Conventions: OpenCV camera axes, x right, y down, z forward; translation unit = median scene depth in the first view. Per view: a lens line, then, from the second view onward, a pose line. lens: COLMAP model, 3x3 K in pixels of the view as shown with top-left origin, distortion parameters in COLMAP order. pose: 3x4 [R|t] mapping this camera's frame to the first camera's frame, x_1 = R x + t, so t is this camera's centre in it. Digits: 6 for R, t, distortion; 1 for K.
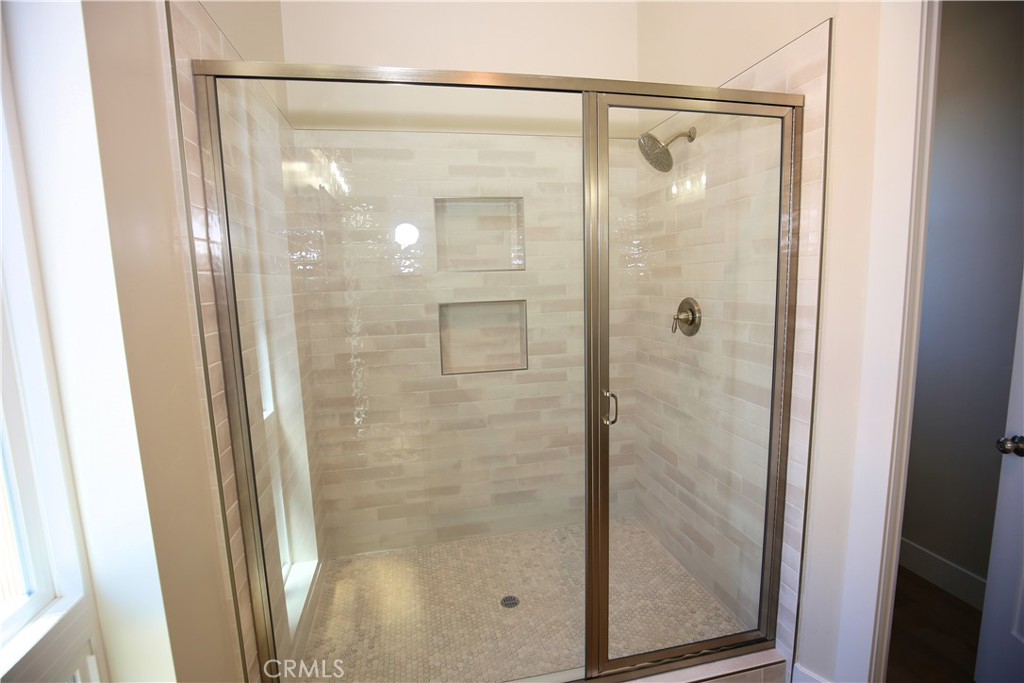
lens RADIAL K [[473.1, 0, 509.4], [0, 473.1, 345.3], [0, 0, 1]] dist [-0.033381, 0.004593]
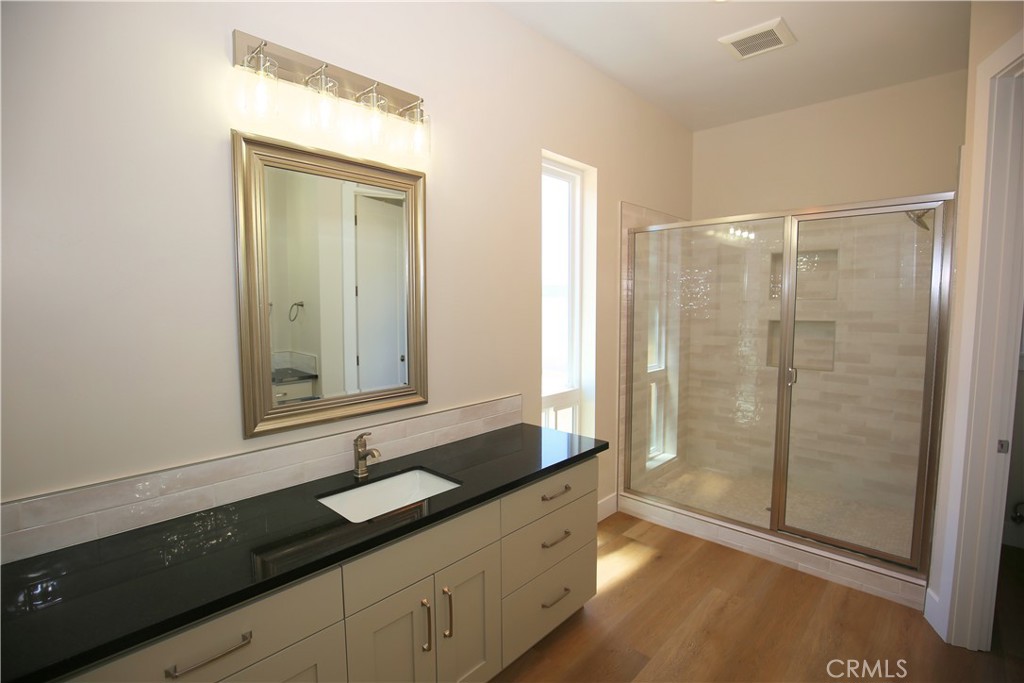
lens RADIAL K [[473.1, 0, 508.5], [0, 473.1, 342.9], [0, 0, 1]] dist [-0.033381, 0.004593]
pose [[0.565108, 0.094272, -0.819613, 0.620807], [-0.127319, 0.991514, 0.026260, 0.054136], [0.815134, 0.089513, 0.572315, -0.563913]]
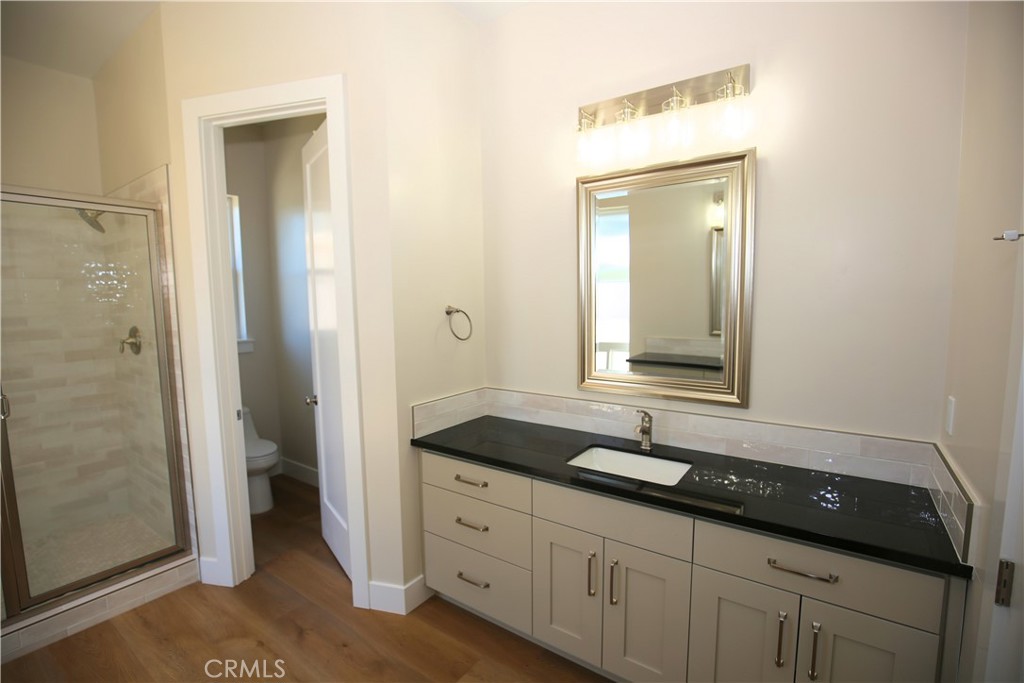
lens RADIAL K [[473.1, 0, 509.3], [0, 473.1, 344.3], [0, 0, 1]] dist [-0.033381, 0.004593]
pose [[0.736281, -0.047156, 0.675031, 0.231351], [0.083778, 0.996246, -0.021783, 0.058921], [-0.671469, 0.072591, 0.737468, -0.585764]]
